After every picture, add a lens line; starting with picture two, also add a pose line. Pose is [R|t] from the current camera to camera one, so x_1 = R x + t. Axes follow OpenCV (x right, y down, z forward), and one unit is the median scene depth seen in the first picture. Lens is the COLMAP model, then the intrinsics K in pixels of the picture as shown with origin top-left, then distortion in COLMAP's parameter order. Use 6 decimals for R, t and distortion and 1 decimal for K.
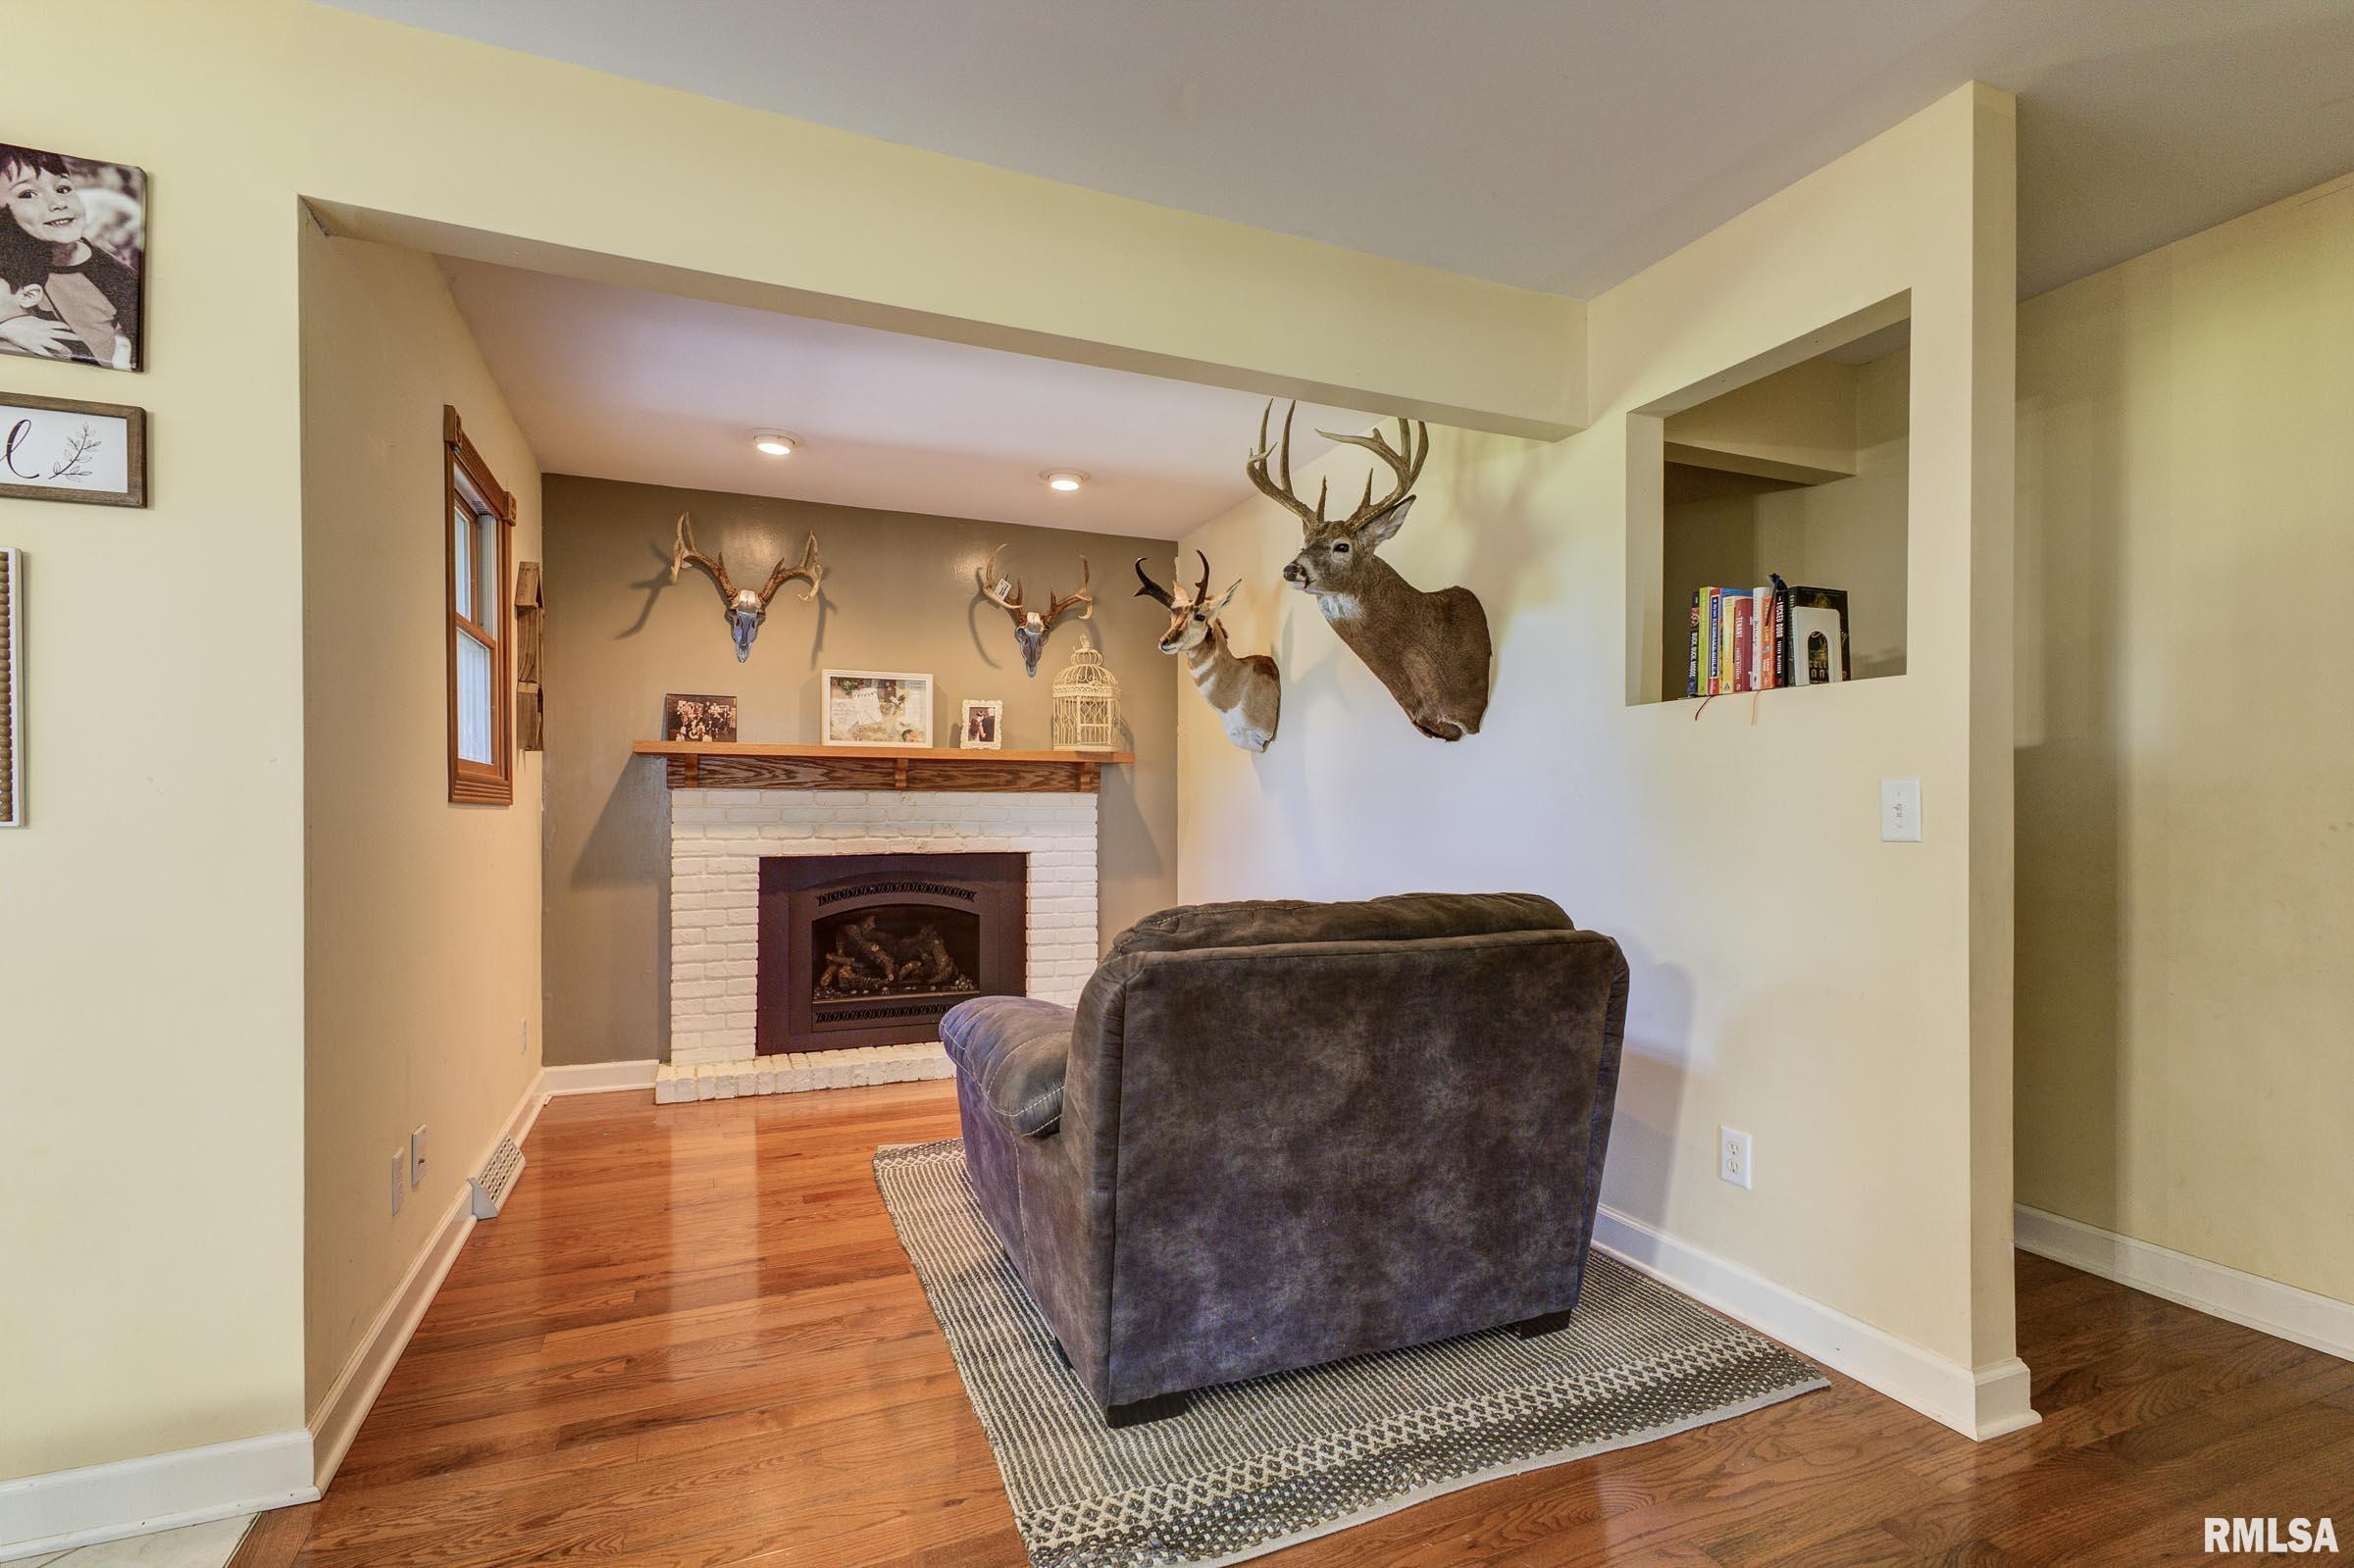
lens RADIAL K [[1106.2, 0, 1215.4], [0, 1106.2, 817.2], [0, 0, 1]] dist [0.000407, 0.000127]
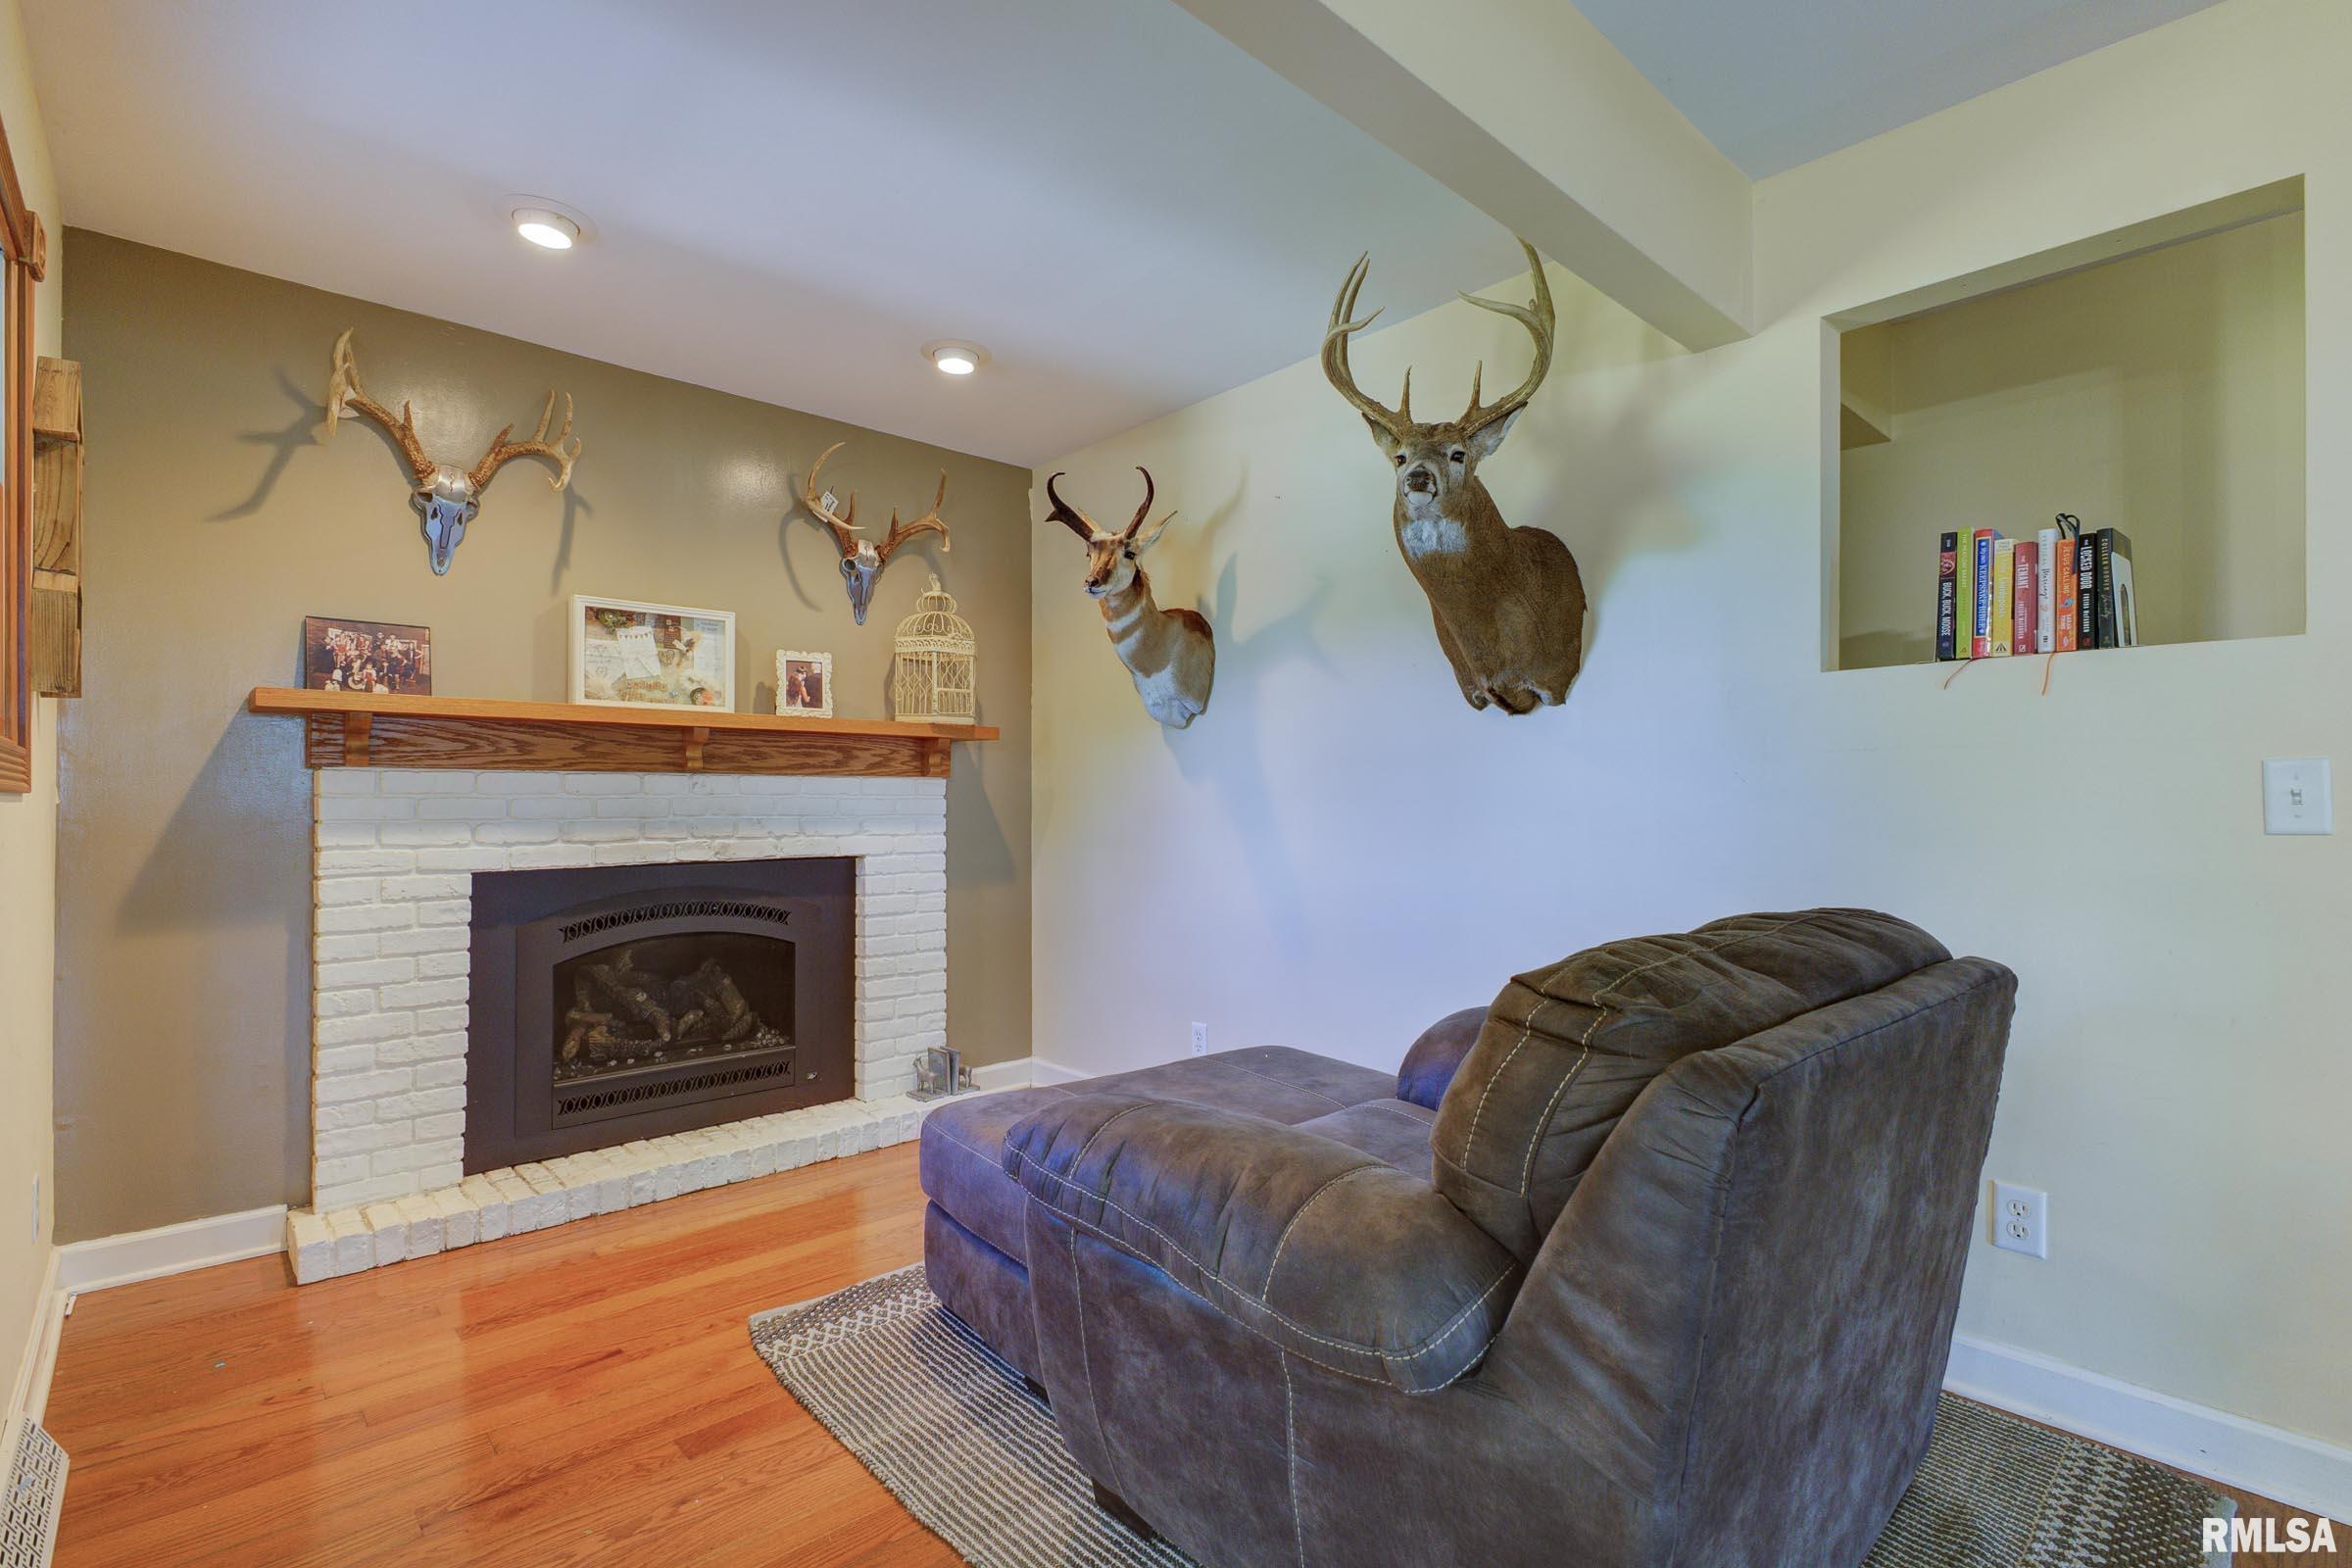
lens RADIAL K [[1078.0, 0, 1181.9], [0, 1078.0, 793.9], [0, 0, 1]] dist [0.004246, -0.000332]
pose [[0.945323, -0.000799, 0.326134, -0.224000], [0.004745, 0.999925, -0.011302, -0.001537], [-0.326100, 0.012231, 0.945256, 0.257874]]
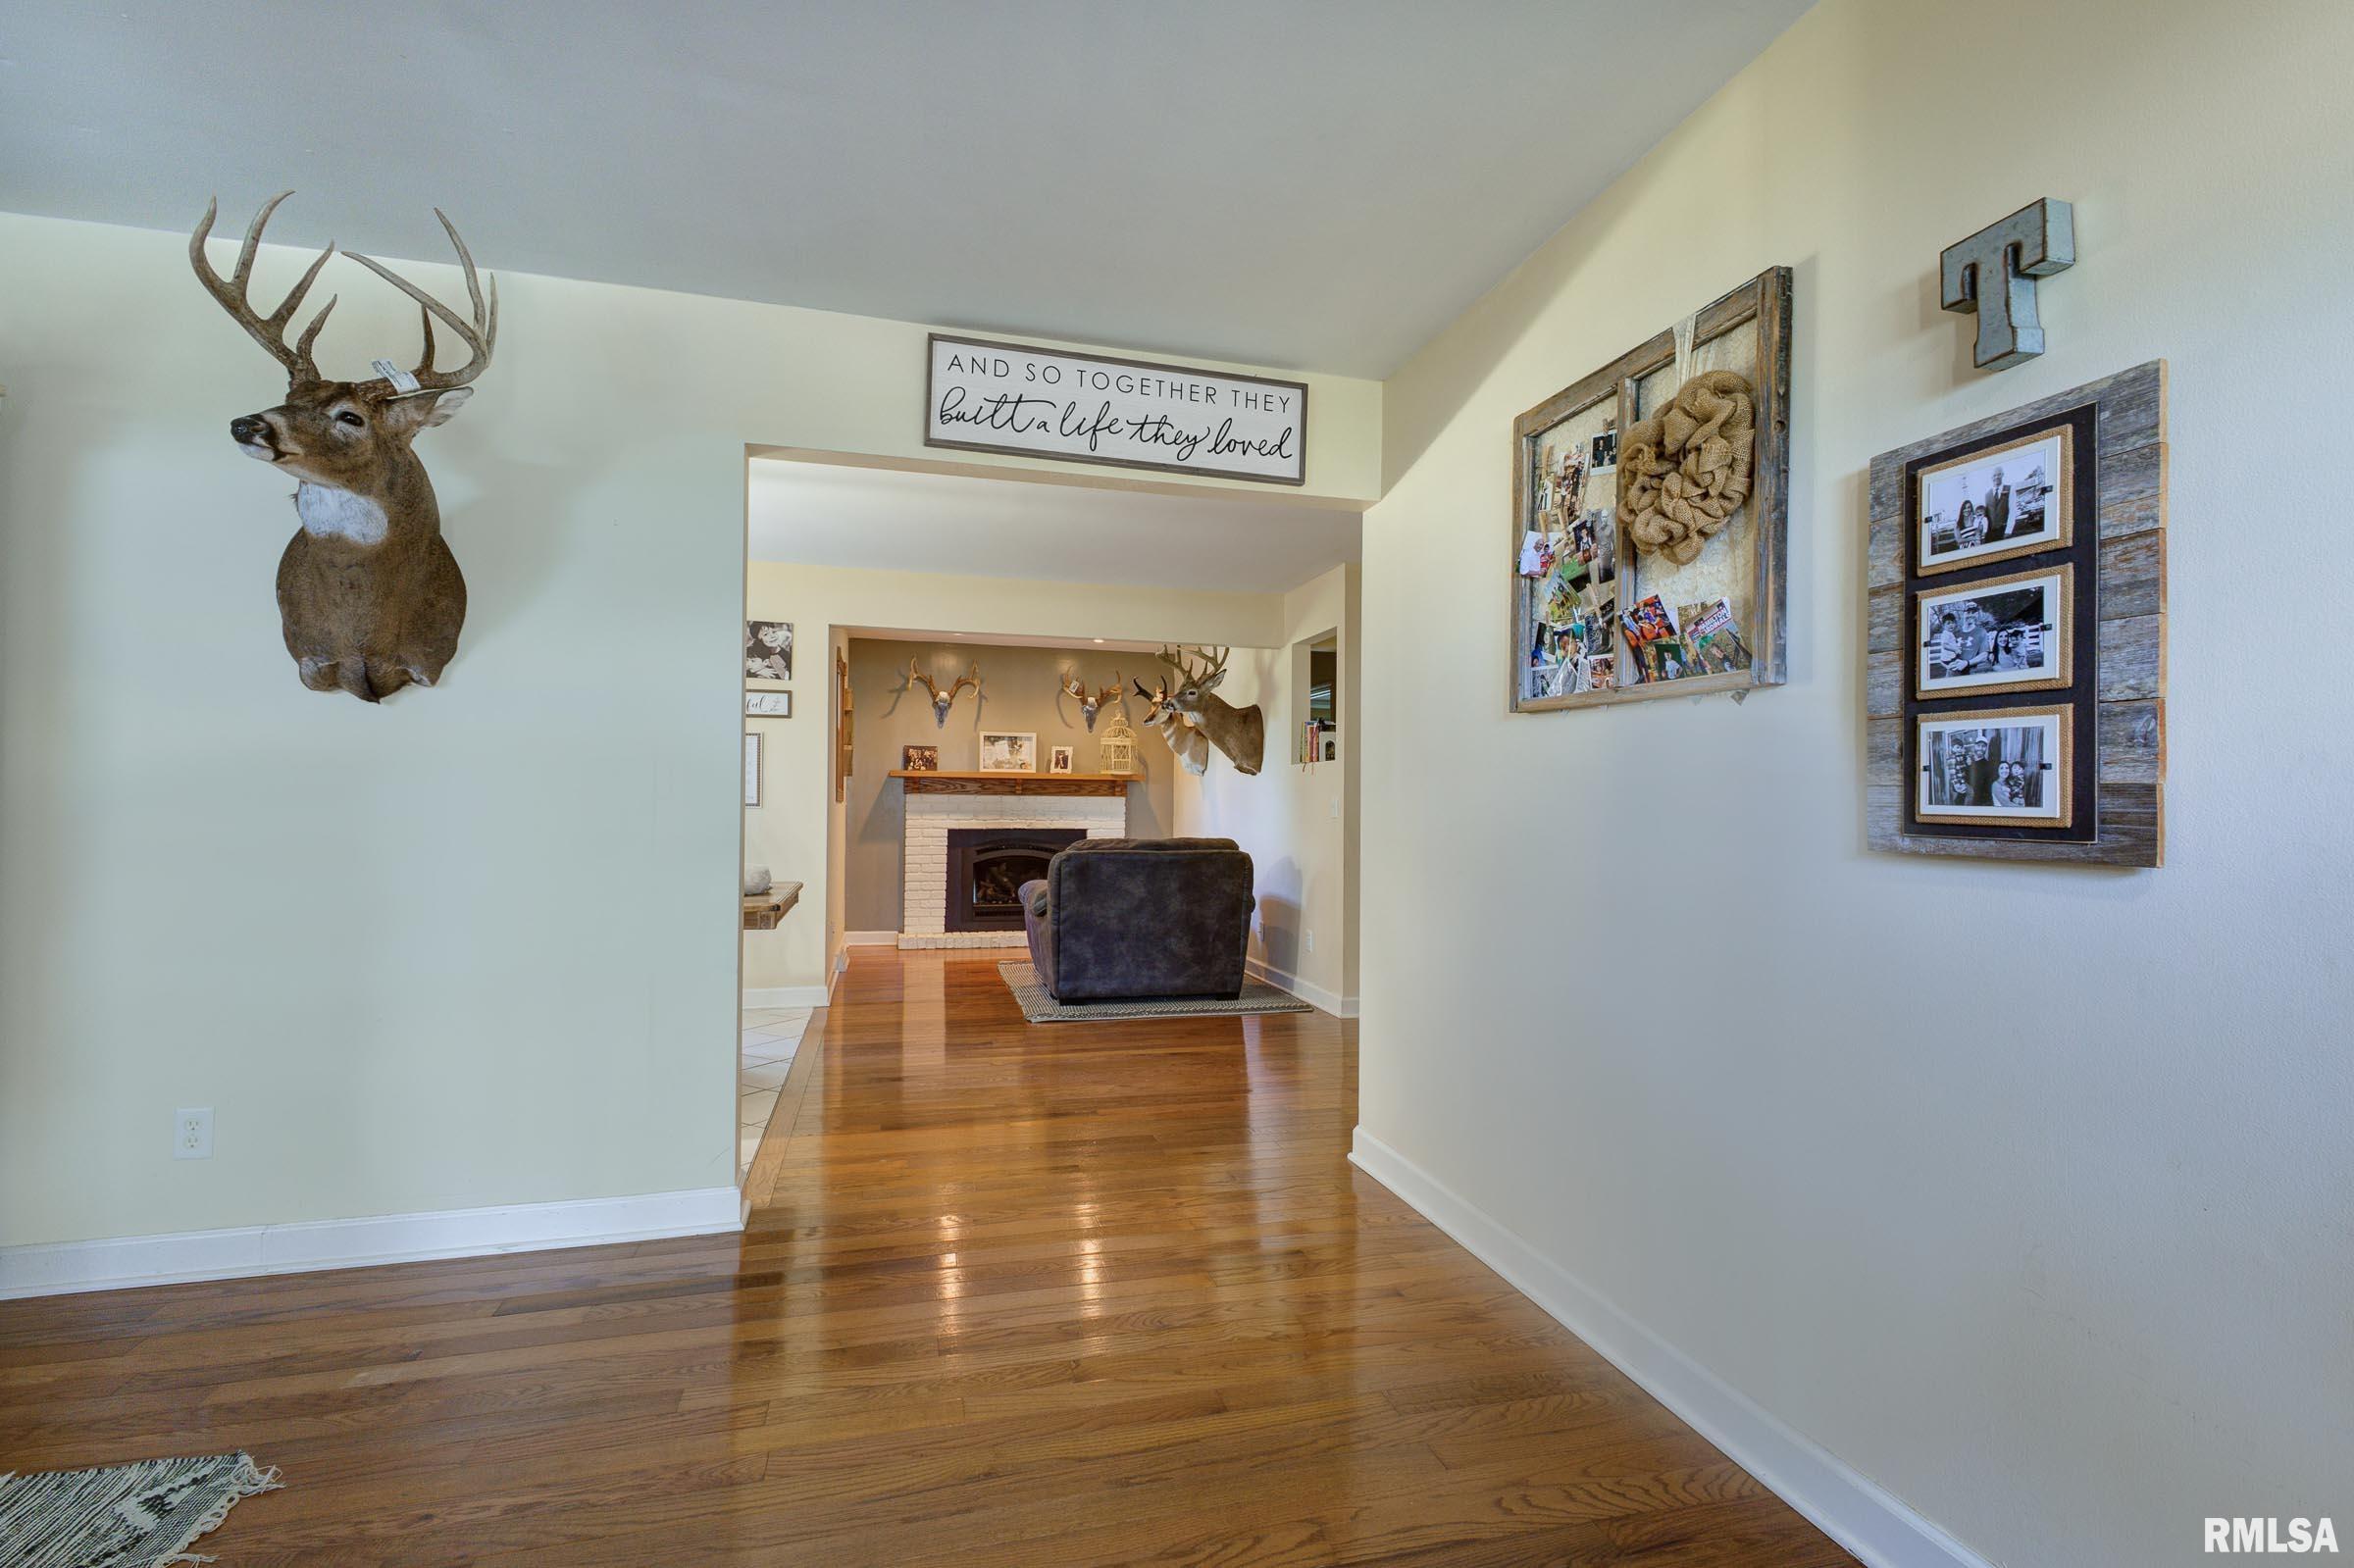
lens RADIAL K [[1078.8, 0, 1182.9], [0, 1078.8, 793.9], [0, 0, 1]] dist [0.004246, -0.000332]
pose [[0.986371, 0.005537, -0.164445, 0.310654], [-0.008664, 0.999795, -0.018307, 0.005352], [0.164310, 0.019483, 0.986216, -0.812531]]
